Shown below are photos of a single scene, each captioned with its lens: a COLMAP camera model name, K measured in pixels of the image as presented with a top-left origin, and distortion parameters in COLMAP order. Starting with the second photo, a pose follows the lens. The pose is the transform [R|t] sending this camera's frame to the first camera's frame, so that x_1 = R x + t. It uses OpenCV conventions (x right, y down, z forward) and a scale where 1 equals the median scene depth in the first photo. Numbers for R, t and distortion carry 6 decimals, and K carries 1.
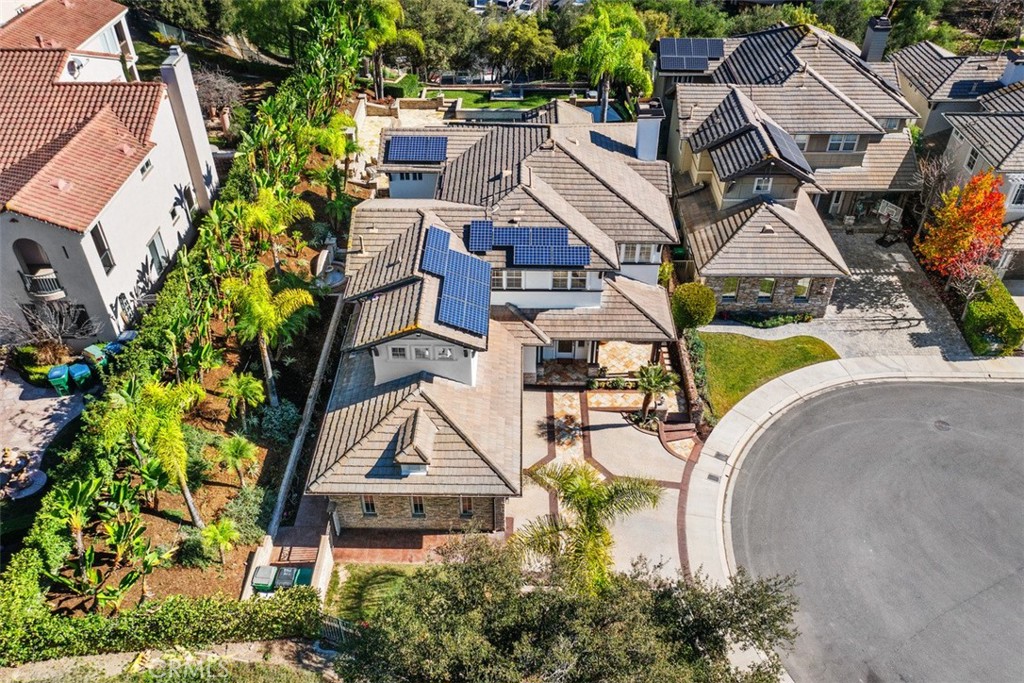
lens RADIAL K [[807.5, 0, 511.2], [0, 807.5, 333.7], [0, 0, 1]] dist [-0.013090, 0.014338]
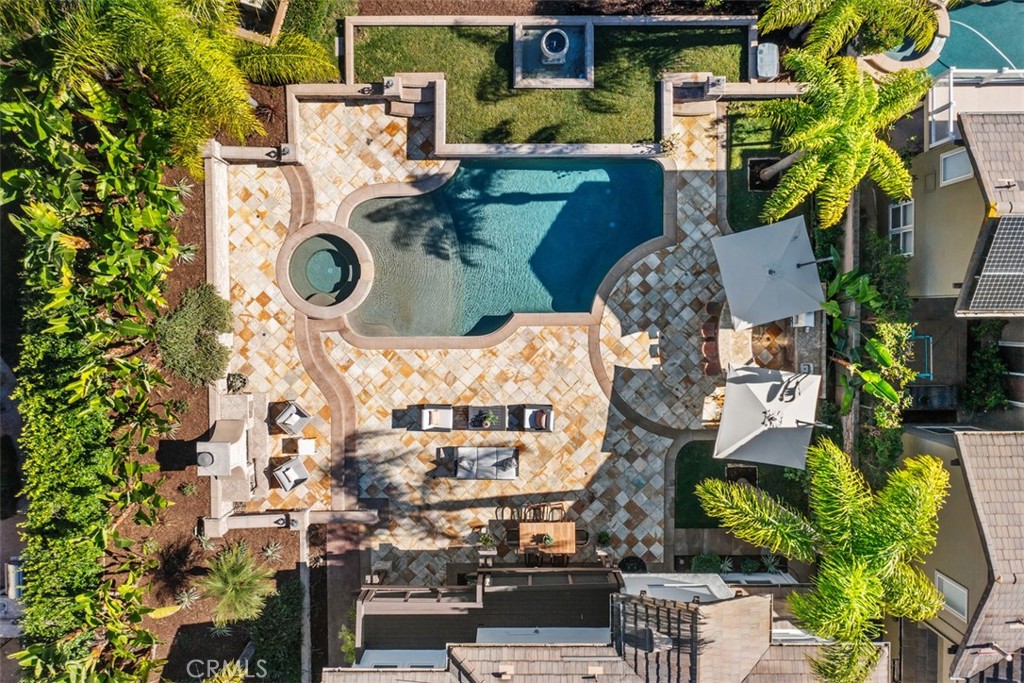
lens RADIAL K [[807.5, 0, 510.8], [0, 807.5, 342.9], [0, 0, 1]] dist [-0.013090, 0.014338]
pose [[0.999825, -0.018462, -0.002929, -0.043375], [0.013400, 0.598605, 0.800932, -0.817691], [-0.013034, -0.800831, 0.598748, 0.977271]]
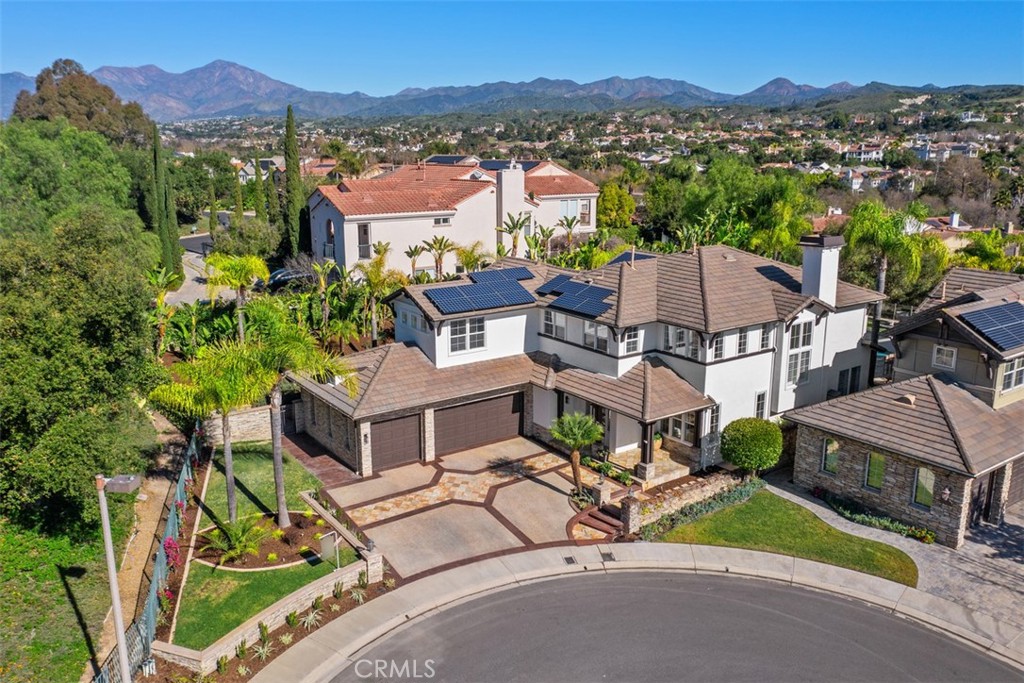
lens RADIAL K [[807.5, 0, 511.1], [0, 807.5, 331.3], [0, 0, 1]] dist [-0.013090, 0.014338]
pose [[0.591259, 0.183408, -0.785350, 0.679010], [-0.502164, 0.845714, -0.180555, 0.134201], [0.631066, 0.501129, 0.592136, 0.308145]]
